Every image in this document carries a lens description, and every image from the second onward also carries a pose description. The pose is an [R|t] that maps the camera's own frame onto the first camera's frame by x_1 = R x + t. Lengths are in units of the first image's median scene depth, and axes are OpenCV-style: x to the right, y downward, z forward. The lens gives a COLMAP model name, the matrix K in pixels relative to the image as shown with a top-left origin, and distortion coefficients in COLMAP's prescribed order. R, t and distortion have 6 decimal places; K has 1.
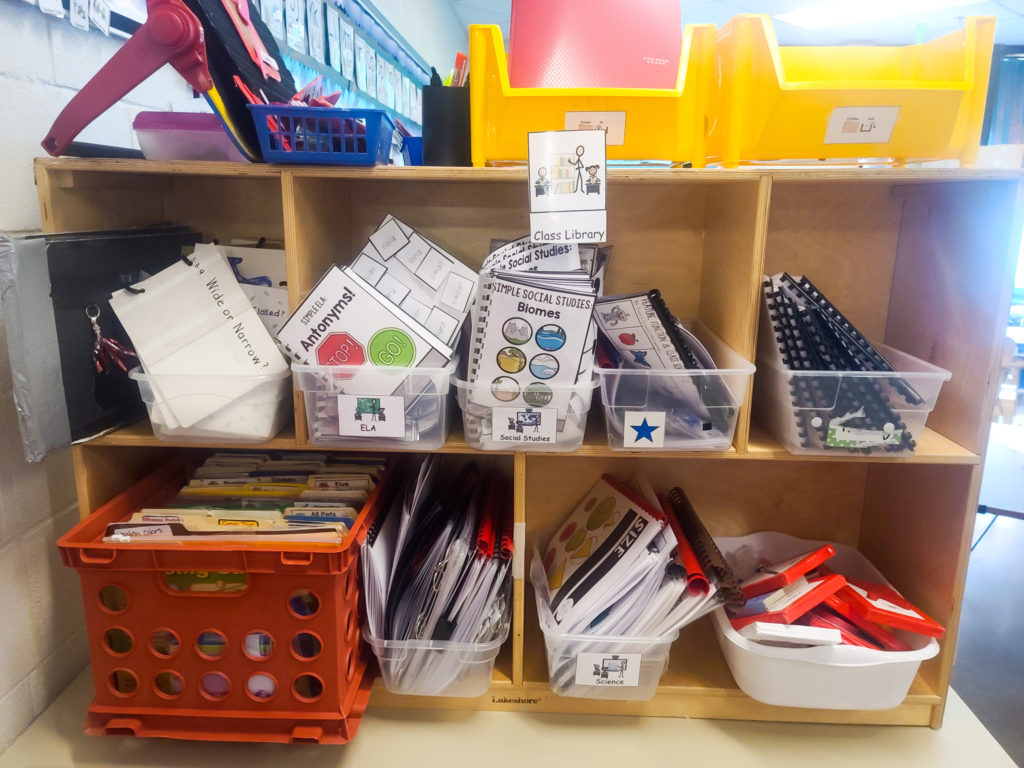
lens RADIAL K [[742.3, 0, 512.0], [0, 742.3, 384.0], [0, 0, 1]] dist [0.002652, -0.001779]
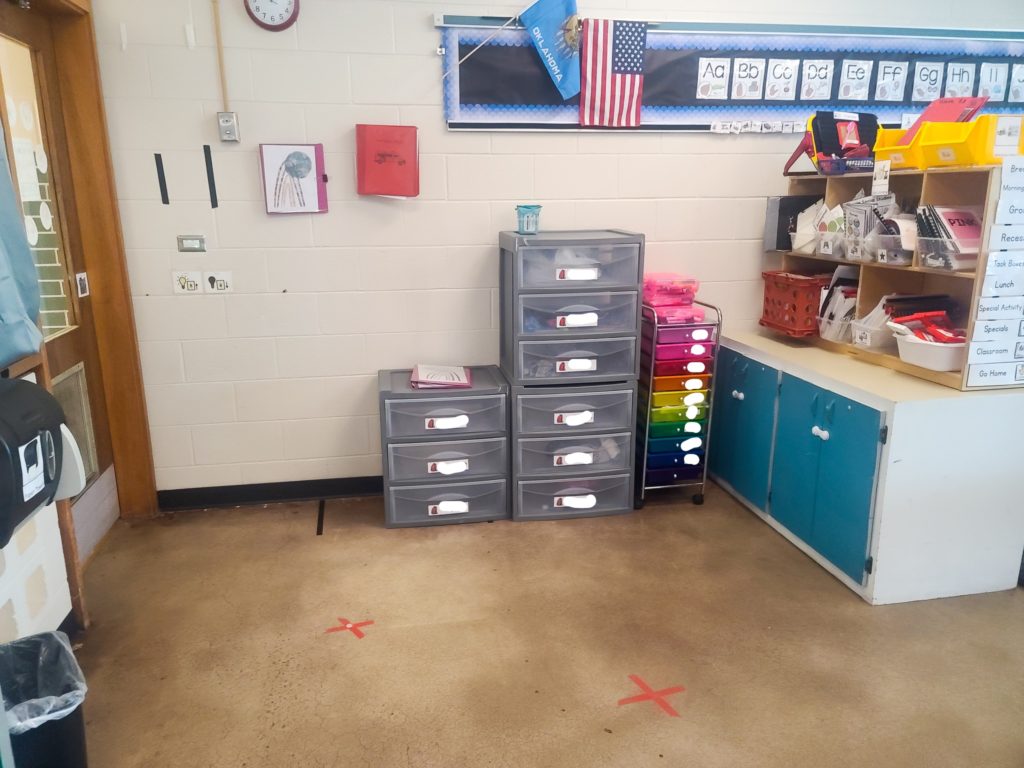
lens RADIAL K [[742.3, 0, 512.0], [0, 742.3, 384.0], [0, 0, 1]] dist [0.002652, -0.001779]
pose [[0.231392, 0.219728, -0.947722, 2.906479], [-0.210608, 0.962373, 0.171703, 0.373228], [0.949791, 0.159867, 0.268961, -1.224243]]
